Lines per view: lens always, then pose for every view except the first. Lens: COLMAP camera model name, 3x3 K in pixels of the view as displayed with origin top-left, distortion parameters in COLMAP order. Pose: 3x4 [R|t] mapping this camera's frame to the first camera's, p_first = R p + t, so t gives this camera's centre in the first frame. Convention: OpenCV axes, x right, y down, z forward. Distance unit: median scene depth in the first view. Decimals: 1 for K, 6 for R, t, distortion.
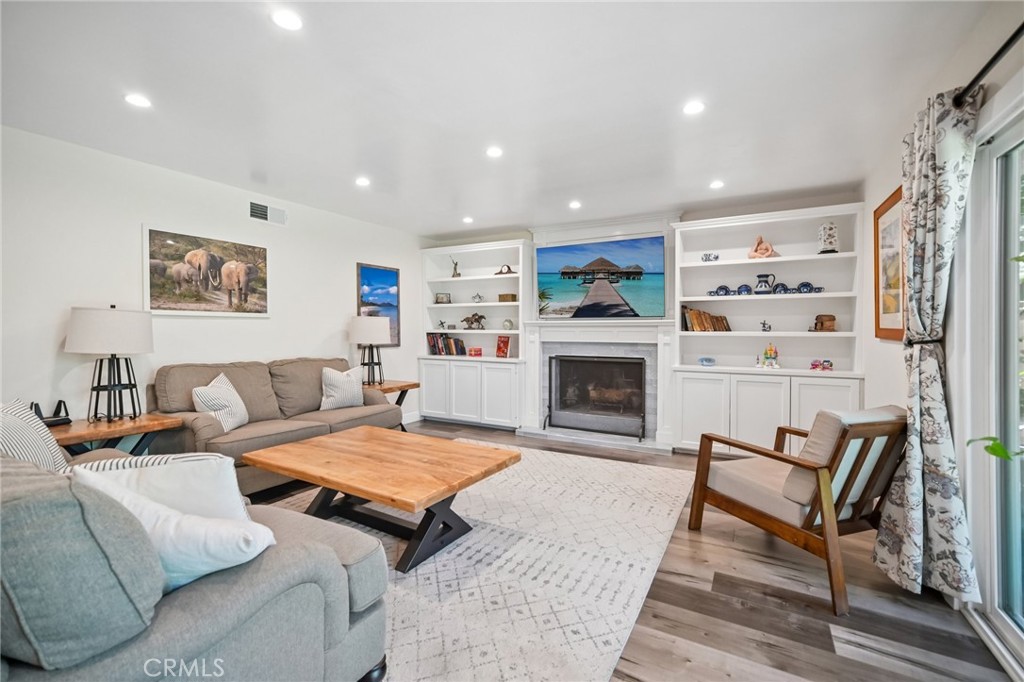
lens RADIAL K [[452.1, 0, 509.8], [0, 452.1, 335.7], [0, 0, 1]] dist [0.002897, 0.000149]
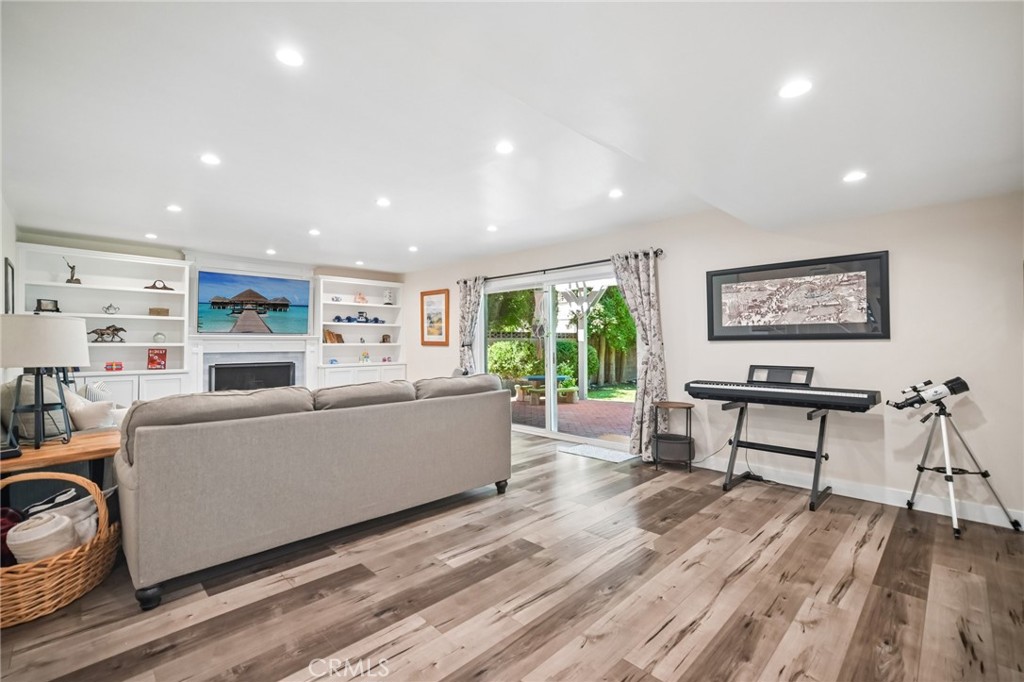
lens RADIAL K [[452.1, 0, 512.1], [0, 452.1, 339.0], [0, 0, 1]] dist [0.002897, 0.000149]
pose [[0.265847, 0.007029, 0.963990, -0.831136], [0.017635, 0.999771, -0.012153, 0.005492], [-0.963854, 0.020231, 0.265662, -0.057948]]
